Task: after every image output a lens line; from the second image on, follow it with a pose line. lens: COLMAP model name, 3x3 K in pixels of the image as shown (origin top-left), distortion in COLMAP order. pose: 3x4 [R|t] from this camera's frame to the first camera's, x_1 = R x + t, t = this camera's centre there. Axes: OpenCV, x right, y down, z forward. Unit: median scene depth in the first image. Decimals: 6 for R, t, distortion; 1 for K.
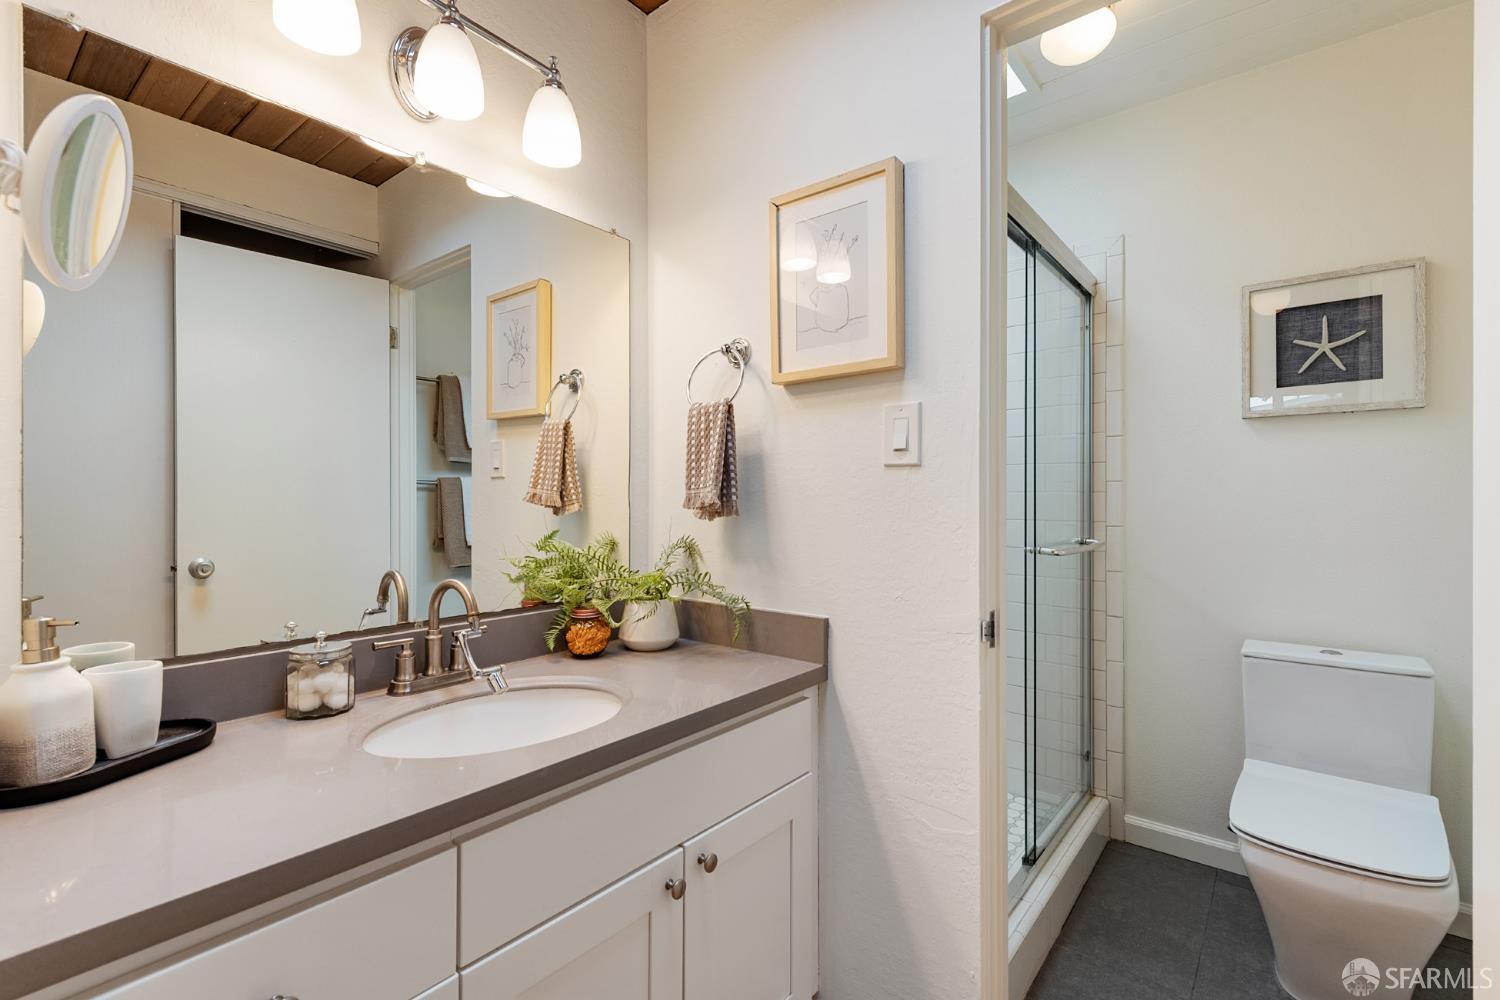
lens RADIAL K [[655.5, 0, 760.3], [0, 655.5, 498.0], [0, 0, 1]] dist [0.003546, -0.002531]
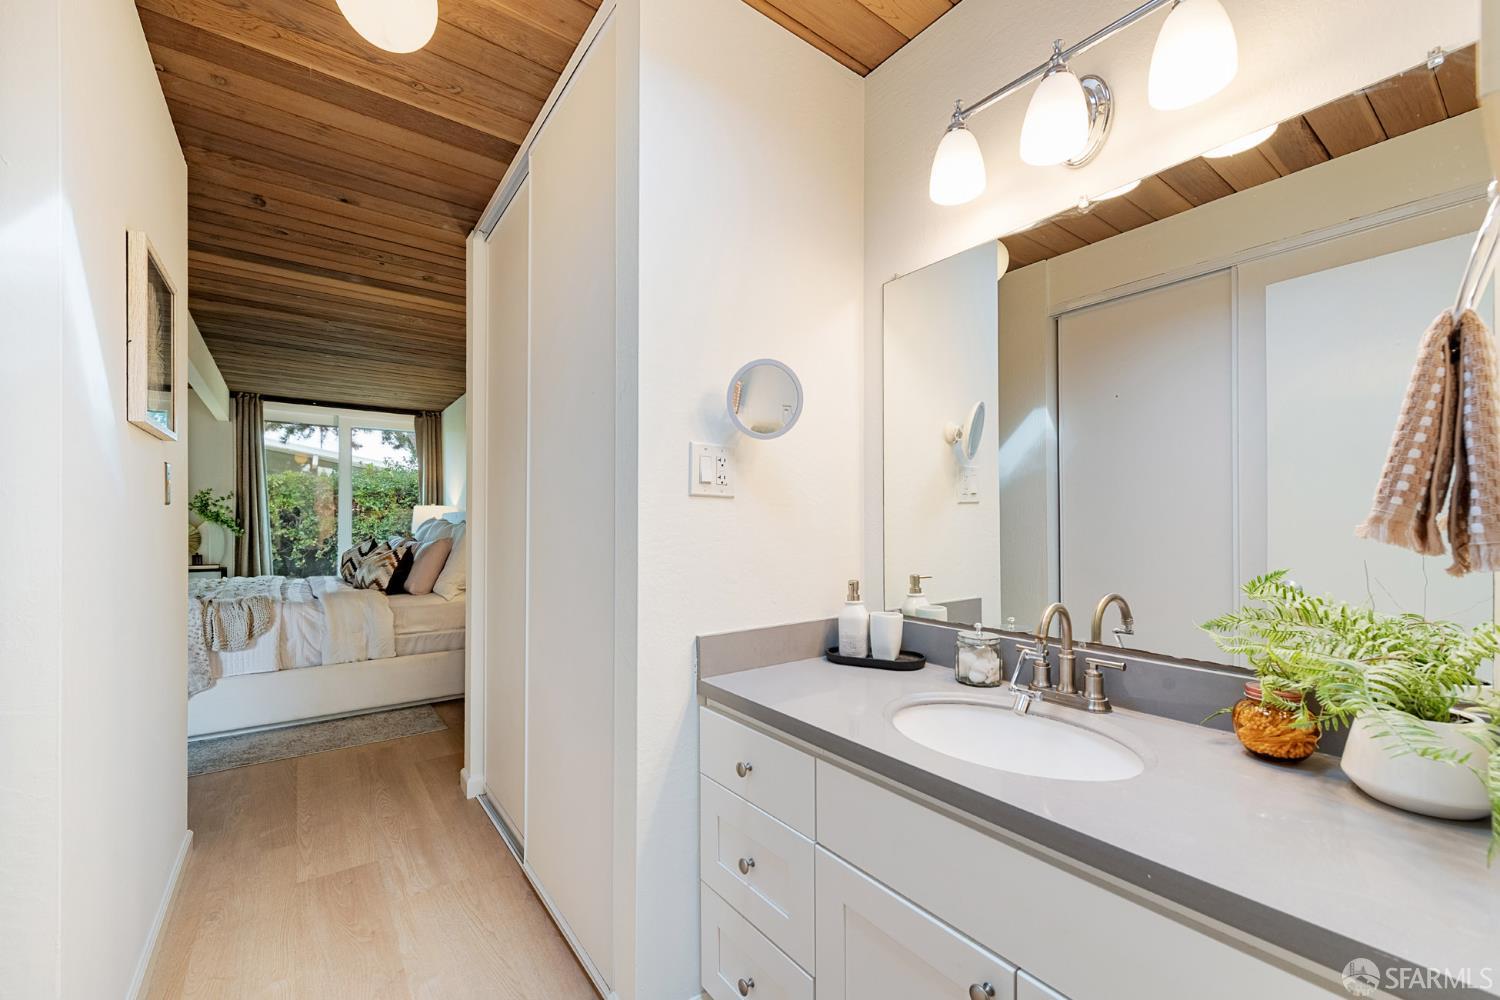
lens RADIAL K [[603.2, 0, 748.7], [0, 603.2, 506.5], [0, 0, 1]] dist [0.014338, -0.004247]
pose [[-0.269140, -0.033109, -0.962532, 0.522185], [-0.004544, 0.999441, -0.033108, 0.008272], [0.963090, -0.004537, -0.269140, 0.708927]]
